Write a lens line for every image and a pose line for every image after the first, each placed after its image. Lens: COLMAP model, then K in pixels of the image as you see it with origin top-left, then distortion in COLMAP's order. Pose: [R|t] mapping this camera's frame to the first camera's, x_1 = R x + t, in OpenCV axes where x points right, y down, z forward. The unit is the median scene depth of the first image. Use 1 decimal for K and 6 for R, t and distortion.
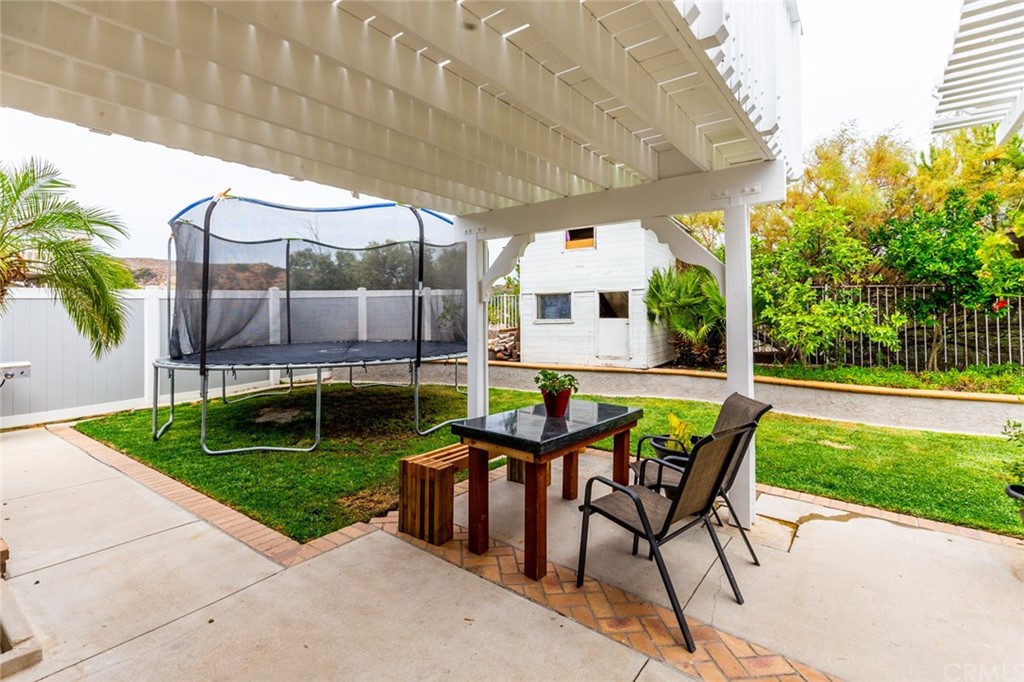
lens RADIAL K [[468.1, 0, 505.1], [0, 468.1, 292.8], [0, 0, 1]] dist [0.010800, -0.000008]
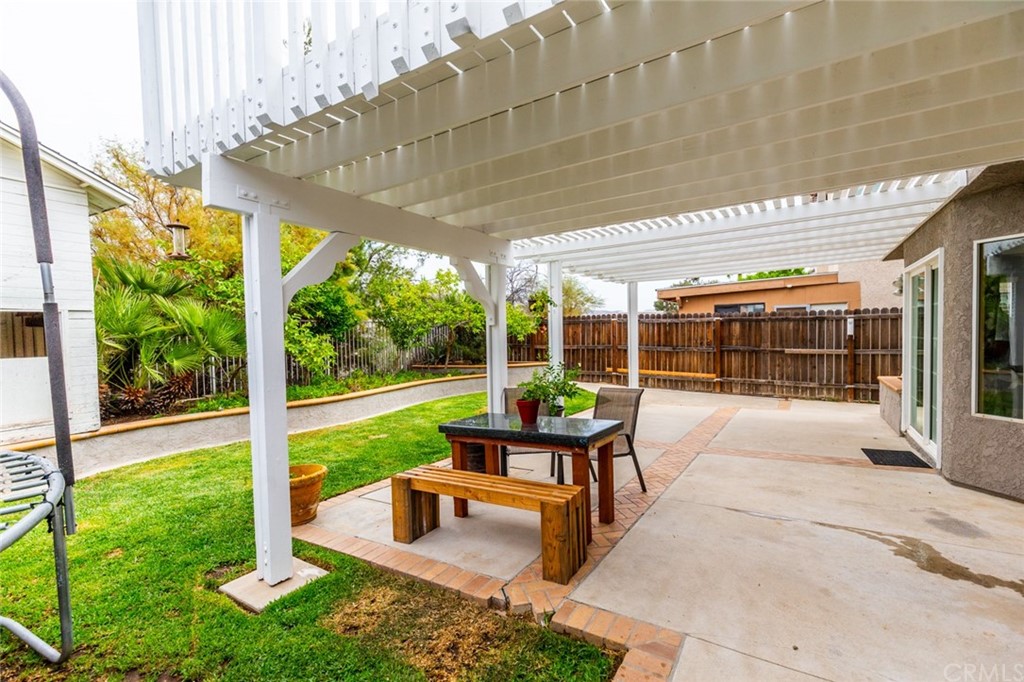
lens RADIAL K [[465.3, 0, 513.2], [0, 465.3, 347.0], [0, 0, 1]] dist [0.007630, -0.000516]
pose [[-0.098962, -0.019178, 0.994906, -0.531205], [-0.015936, 0.999717, 0.017686, 0.027237], [-0.994964, -0.014105, -0.099240, 0.593131]]
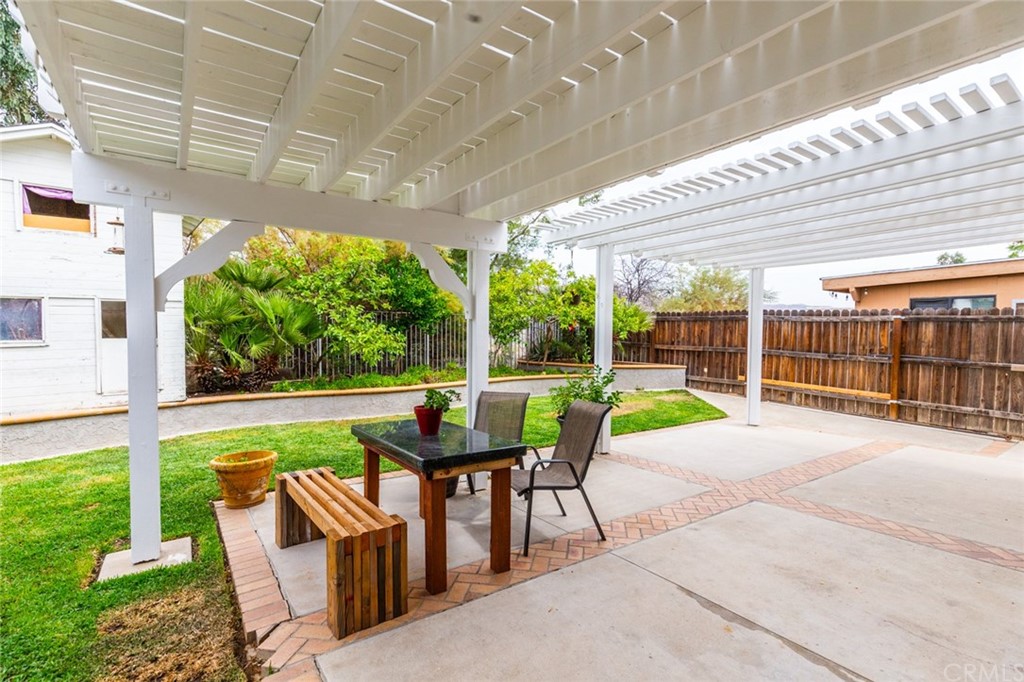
lens RADIAL K [[480.8, 0, 511.1], [0, 480.8, 347.2], [0, 0, 1]] dist [0.008860, -0.000782]
pose [[0.285965, -0.024858, 0.957918, -0.415461], [-0.044770, 0.998225, 0.039269, 0.015996], [-0.957194, -0.054115, 0.284344, 0.286383]]
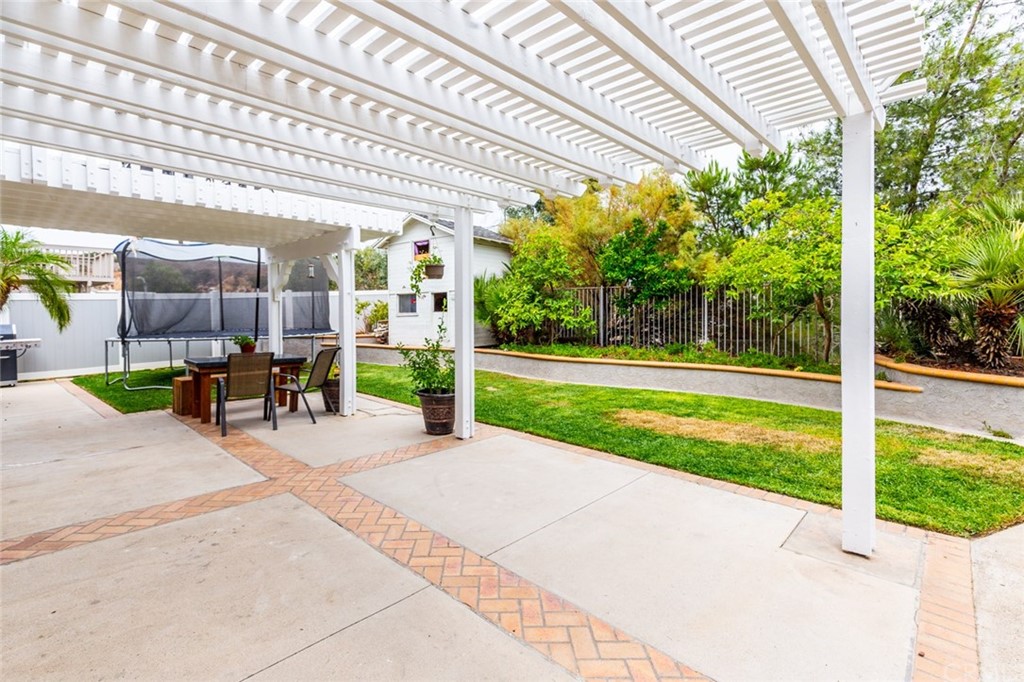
lens RADIAL K [[470.6, 0, 507.9], [0, 470.6, 327.0], [0, 0, 1]] dist [0.003762, -0.000588]
pose [[0.996409, 0.000591, -0.084667, 0.709268], [0.005911, 0.997050, 0.076523, -0.007092], [0.084463, -0.076748, 0.993467, -0.453396]]
